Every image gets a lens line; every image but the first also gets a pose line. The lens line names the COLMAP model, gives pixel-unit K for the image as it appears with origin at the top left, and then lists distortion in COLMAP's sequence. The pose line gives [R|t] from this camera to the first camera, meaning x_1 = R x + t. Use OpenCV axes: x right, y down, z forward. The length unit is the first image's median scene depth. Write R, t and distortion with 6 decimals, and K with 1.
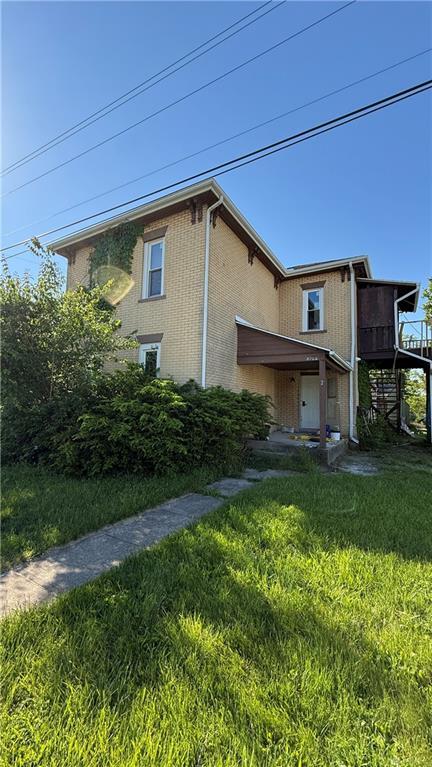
lens RADIAL K [[307.0, 0, 217.7], [0, 307.0, 382.0], [0, 0, 1]] dist [-0.000249, 0.000536]
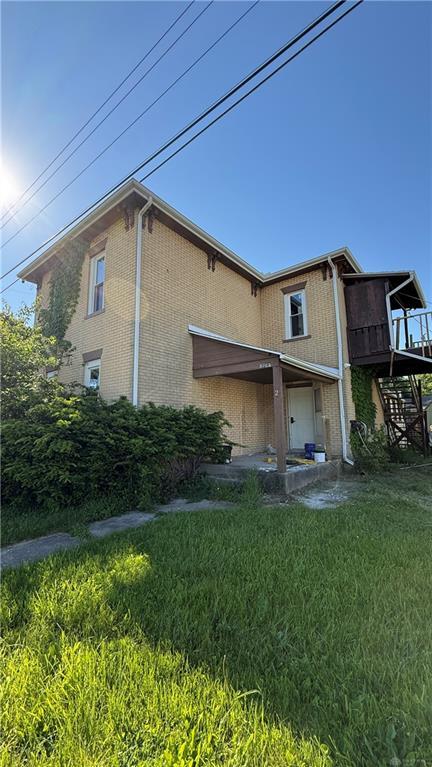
lens RADIAL K [[307.0, 0, 217.8], [0, 307.0, 382.2], [0, 0, 1]] dist [-0.000249, 0.000536]
pose [[0.988930, -0.056772, -0.137095, 0.289187], [0.046407, 0.995900, -0.077652, 0.030157], [0.140941, 0.070430, 0.987510, 0.143711]]
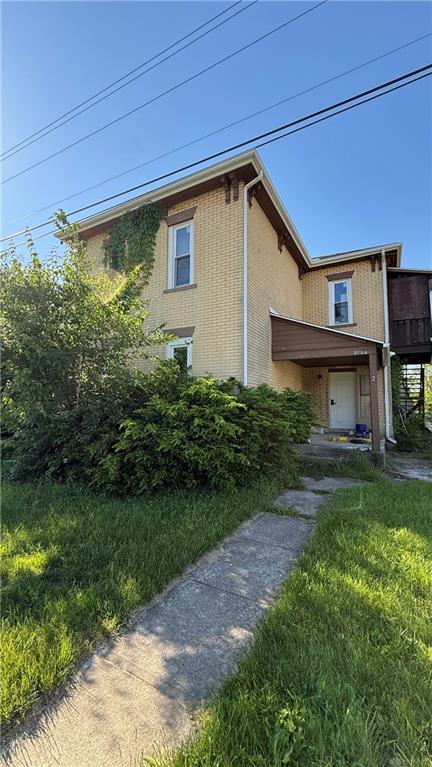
lens RADIAL K [[307.0, 0, 217.1], [0, 307.0, 381.3], [0, 0, 1]] dist [-0.000249, 0.000536]
pose [[0.999484, -0.017404, 0.027001, -0.140944], [0.017471, 0.999845, -0.002236, 0.003831], [-0.026958, 0.002707, 0.999633, 0.106369]]
